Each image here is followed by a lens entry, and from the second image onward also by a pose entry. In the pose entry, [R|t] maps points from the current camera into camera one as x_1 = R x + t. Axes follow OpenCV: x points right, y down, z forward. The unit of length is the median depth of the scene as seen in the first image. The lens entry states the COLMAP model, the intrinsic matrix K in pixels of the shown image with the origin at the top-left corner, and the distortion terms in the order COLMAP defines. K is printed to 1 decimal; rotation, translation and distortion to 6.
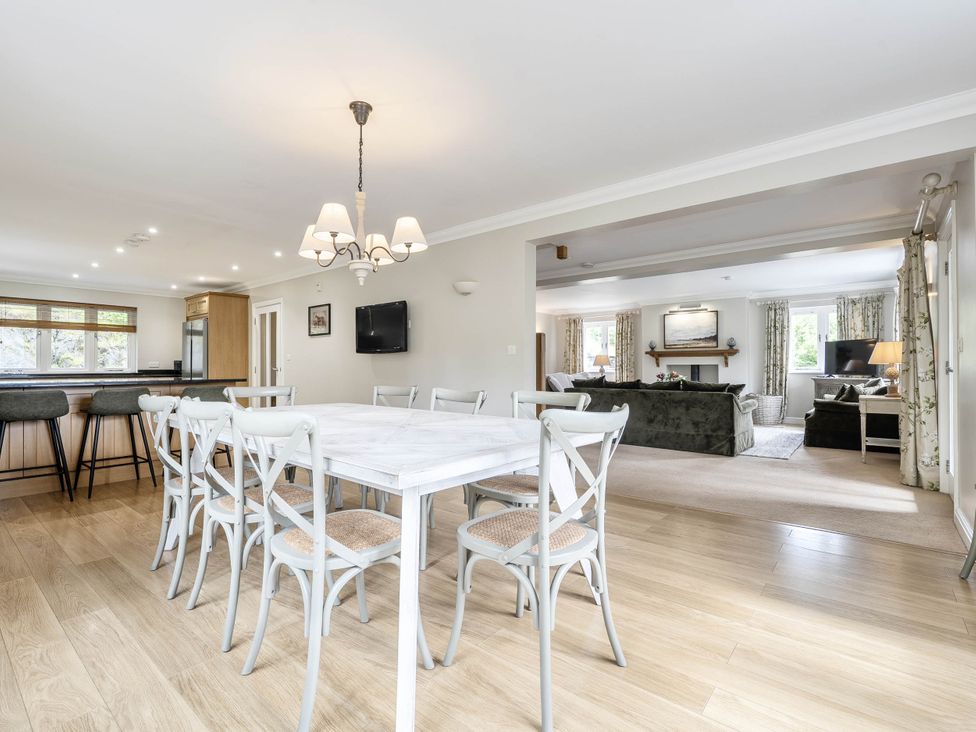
lens RADIAL K [[473.3, 0, 484.2], [0, 473.3, 367.0], [0, 0, 1]] dist [0.001642, -0.000042]
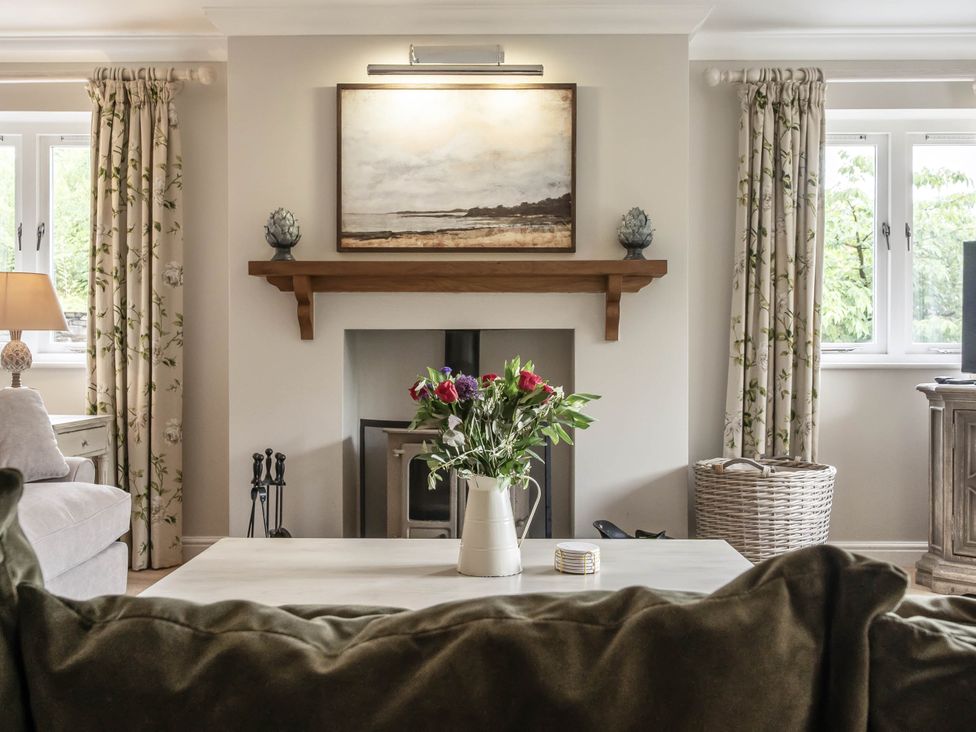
lens RADIAL K [[1027.4, 0, 485.4], [0, 1027.4, 359.6], [0, 0, 1]] dist [-0.003182, 0.000000]
pose [[0.781666, 0.000840, 0.623697, 0.162721], [-0.004673, 0.999979, 0.004510, 0.007144], [-0.623680, -0.006440, 0.781653, 0.656349]]
